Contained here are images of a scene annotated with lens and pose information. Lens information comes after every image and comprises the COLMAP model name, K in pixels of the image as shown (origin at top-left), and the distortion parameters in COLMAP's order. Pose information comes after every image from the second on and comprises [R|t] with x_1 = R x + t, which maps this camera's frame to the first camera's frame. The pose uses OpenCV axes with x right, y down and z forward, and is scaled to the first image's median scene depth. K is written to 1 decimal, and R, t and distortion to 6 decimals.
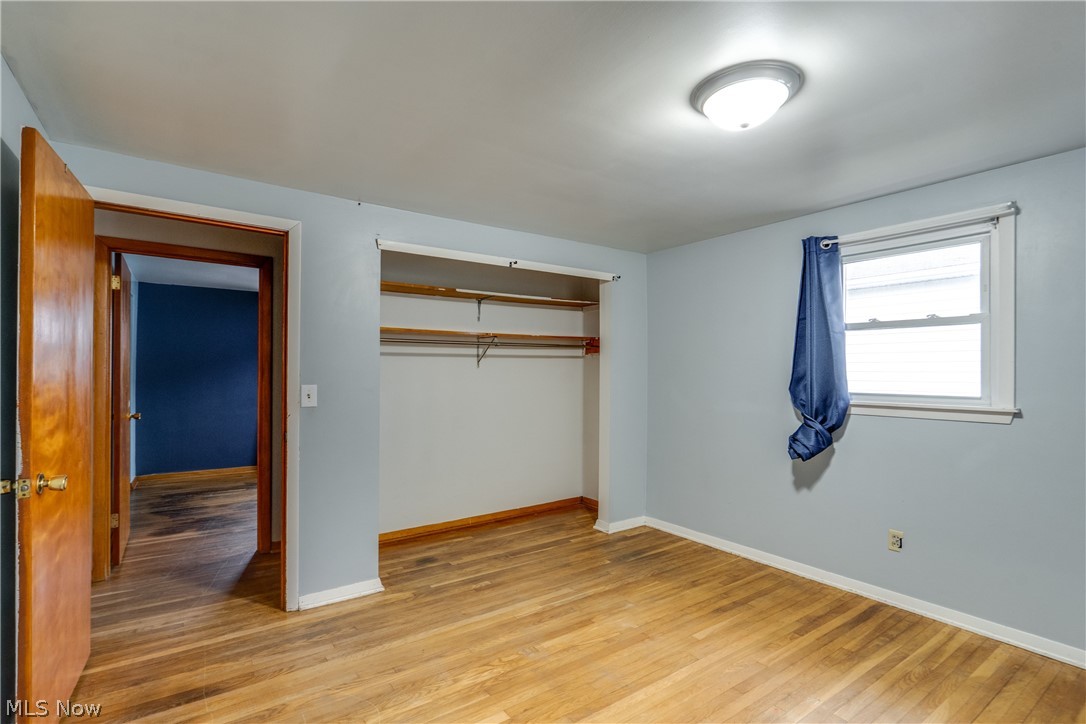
lens RADIAL K [[501.8, 0, 557.1], [0, 501.8, 364.8], [0, 0, 1]] dist [-0.001465, -0.000463]
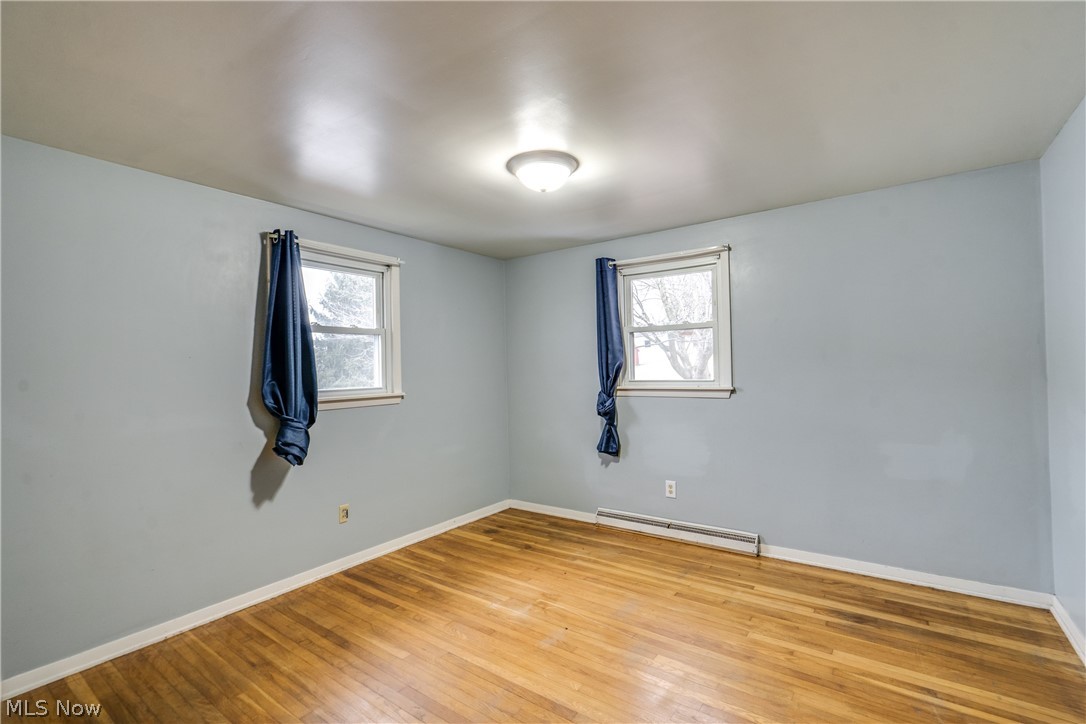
lens RADIAL K [[501.8, 0, 557.1], [0, 501.8, 364.8], [0, 0, 1]] dist [-0.001465, -0.000463]
pose [[-0.323274, 0.009288, 0.946260, -0.628697], [0.008062, 0.999943, -0.007060, 0.012789], [-0.946271, 0.005347, -0.323330, 0.934819]]
